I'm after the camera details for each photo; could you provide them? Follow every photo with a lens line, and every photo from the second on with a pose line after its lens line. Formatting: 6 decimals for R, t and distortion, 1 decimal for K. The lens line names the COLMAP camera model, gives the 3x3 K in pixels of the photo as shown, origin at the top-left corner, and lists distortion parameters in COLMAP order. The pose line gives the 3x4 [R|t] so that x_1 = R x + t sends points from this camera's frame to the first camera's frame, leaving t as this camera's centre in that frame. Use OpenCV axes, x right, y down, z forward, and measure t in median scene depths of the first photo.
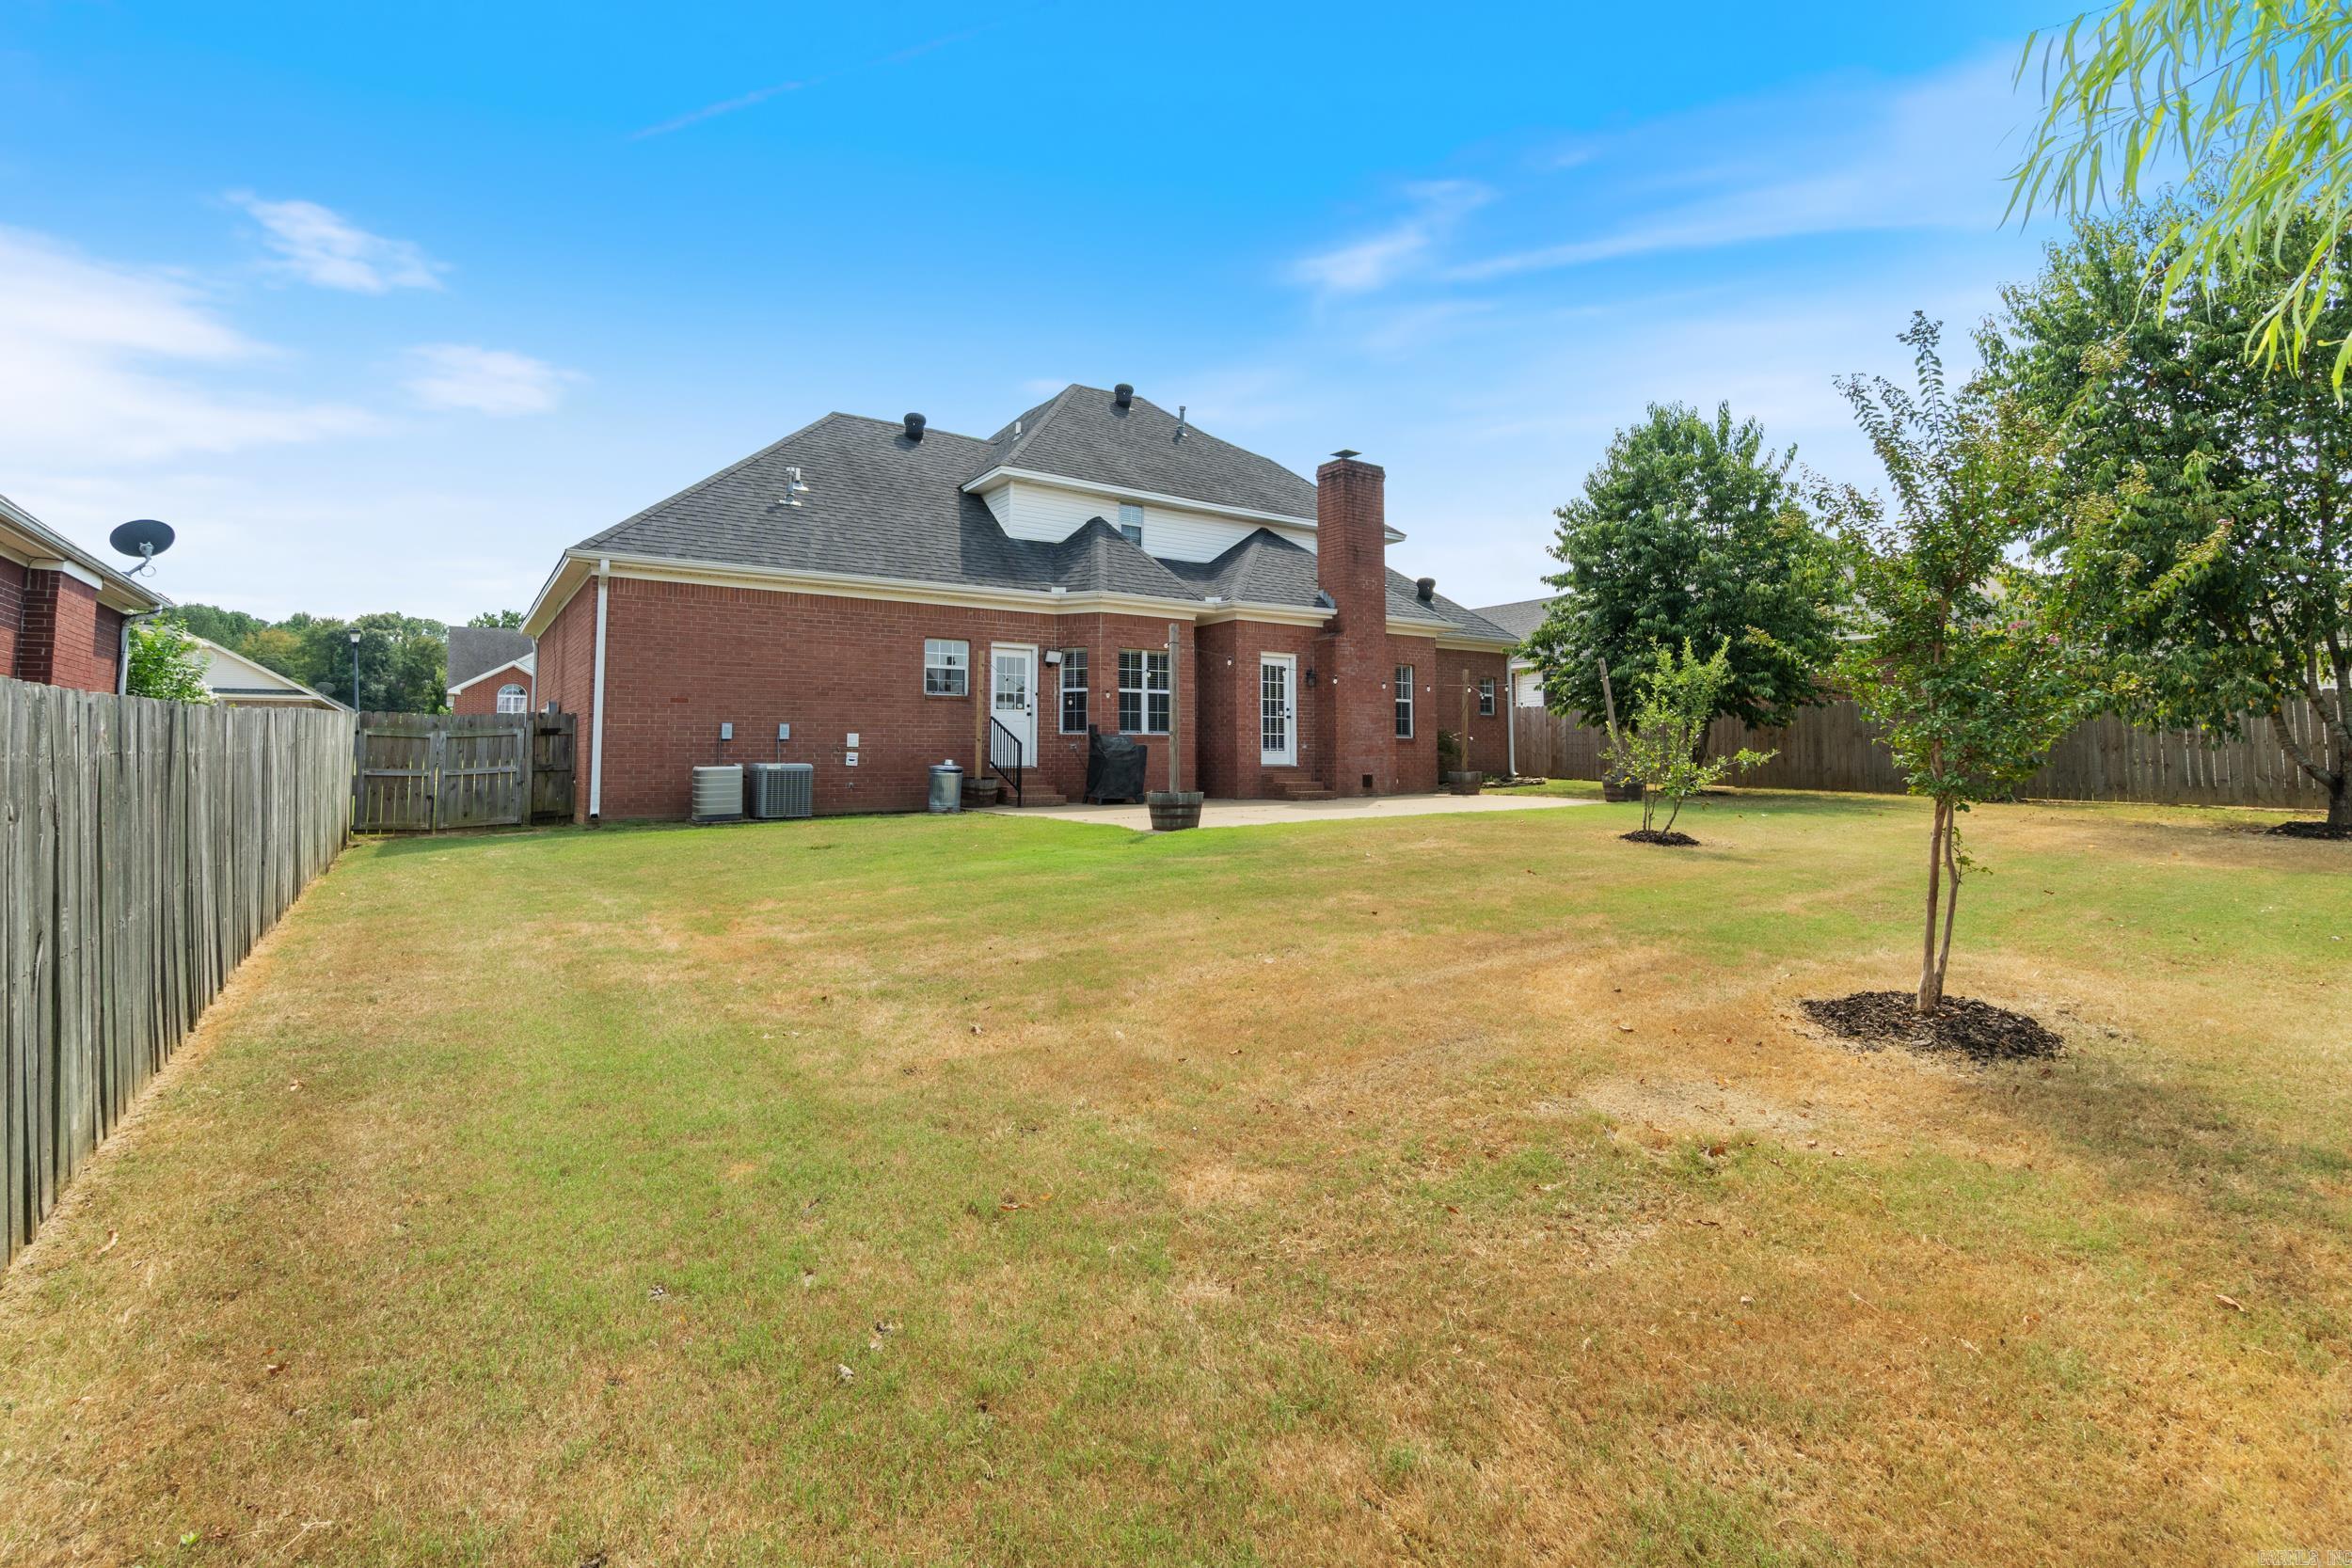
lens RADIAL K [[1017.7, 0, 1176.0], [0, 1017.7, 784.0], [0, 0, 1]] dist [0.000843, 0.000146]
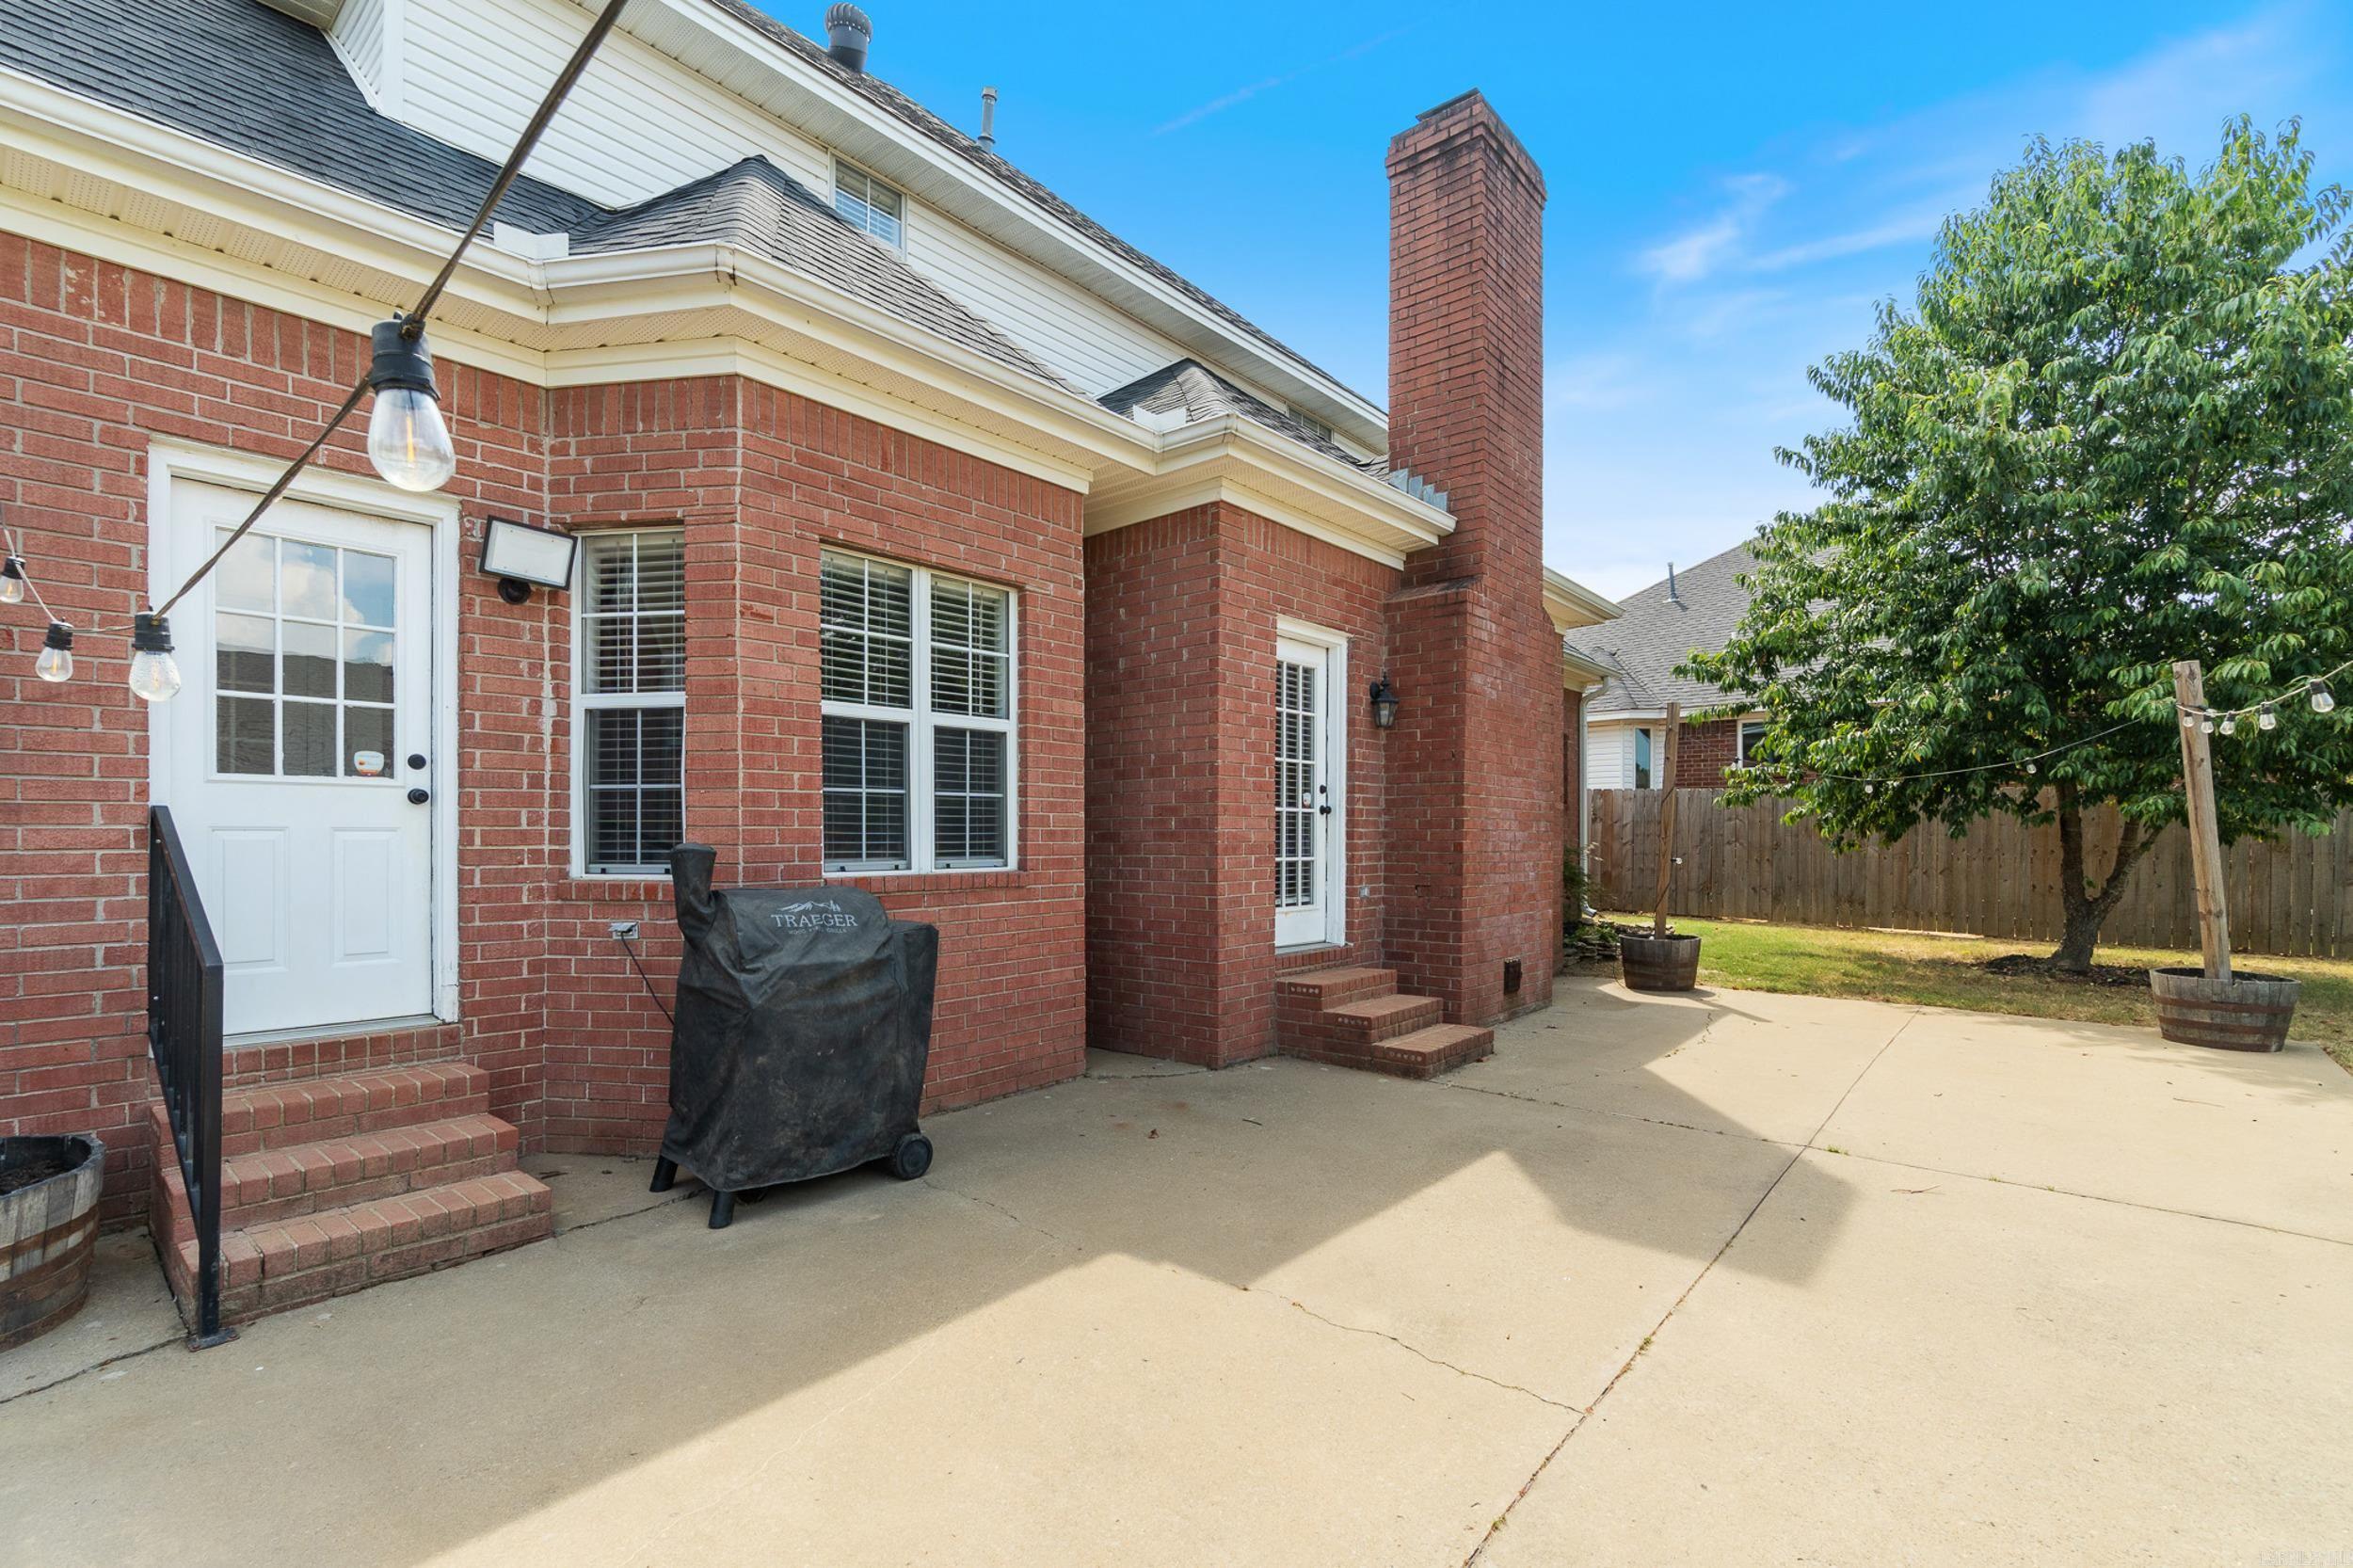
lens RADIAL K [[1031.6, 0, 1177.3], [0, 1031.6, 845.3], [0, 0, 1]] dist [0.000203, 0.000032]
pose [[0.969580, -0.001562, 0.244771, -0.031635], [0.006374, 0.999802, -0.018870, -0.049724], [-0.244693, 0.019856, 0.969397, 0.699406]]
